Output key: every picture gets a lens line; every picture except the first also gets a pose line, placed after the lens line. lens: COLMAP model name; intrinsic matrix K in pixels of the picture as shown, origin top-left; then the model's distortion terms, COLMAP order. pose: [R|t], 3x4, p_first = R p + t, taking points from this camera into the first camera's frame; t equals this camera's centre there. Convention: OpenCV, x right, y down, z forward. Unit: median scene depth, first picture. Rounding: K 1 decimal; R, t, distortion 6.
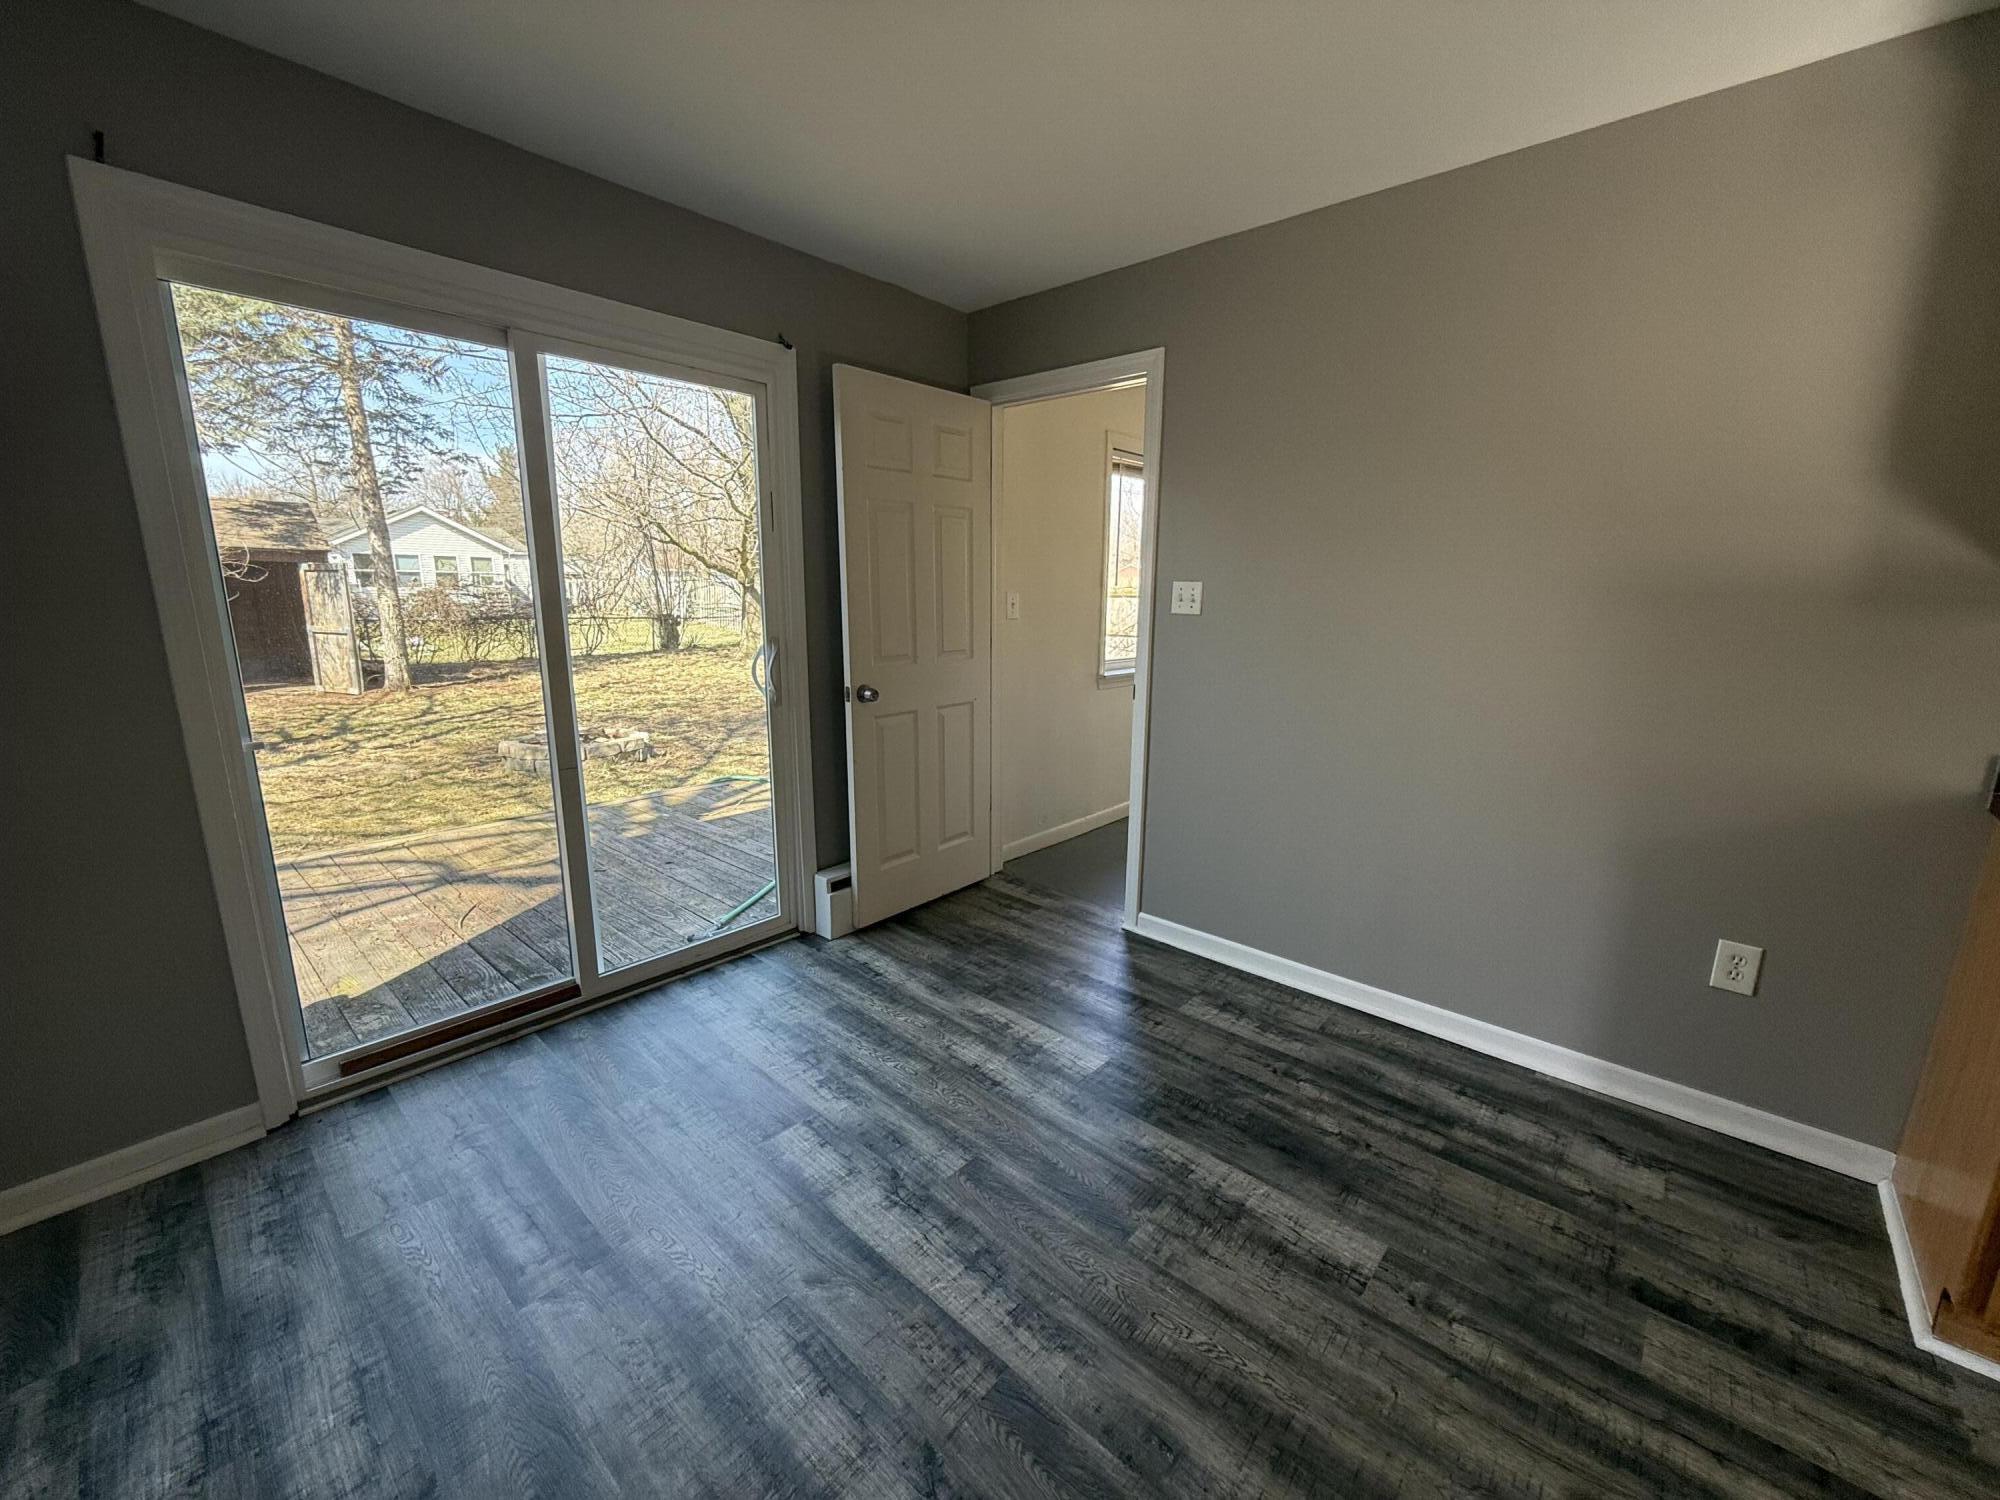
lens RADIAL K [[803.0, 0, 1001.9], [0, 803.0, 756.2], [0, 0, 1]] dist [-0.000443, 0.000329]
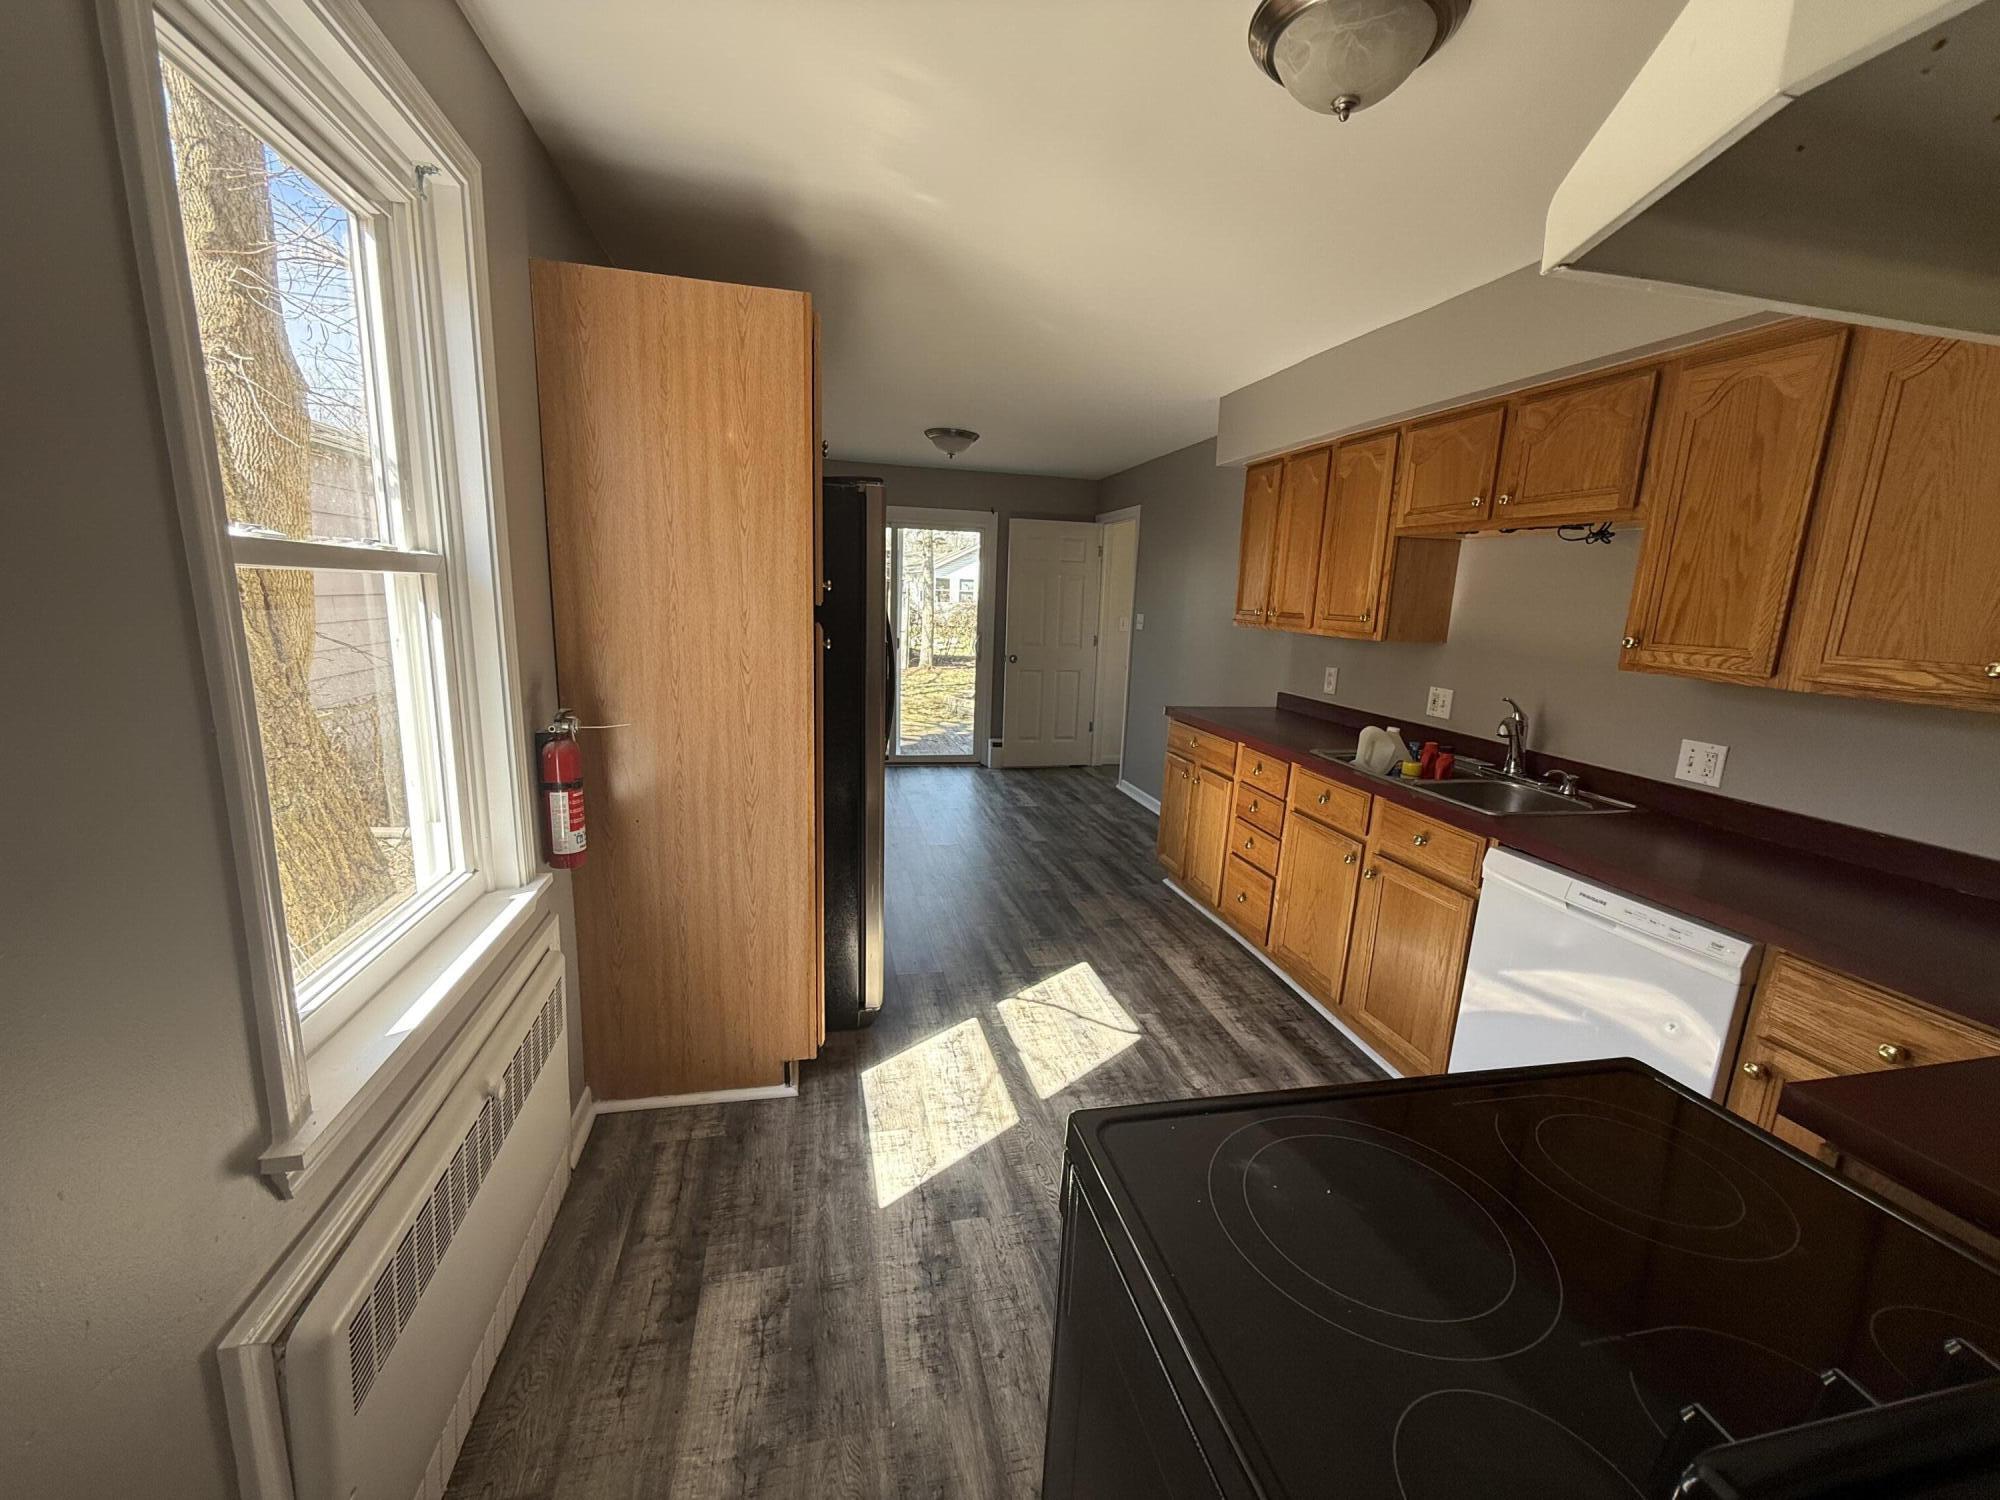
lens RADIAL K [[803.0, 0, 1003.9], [0, 803.0, 754.3], [0, 0, 1]] dist [-0.000443, 0.000329]
pose [[0.821519, 0.128764, -0.555451, 1.251768], [-0.146083, 0.989184, 0.013252, 0.183788], [0.551150, 0.070255, 0.831443, -0.995078]]
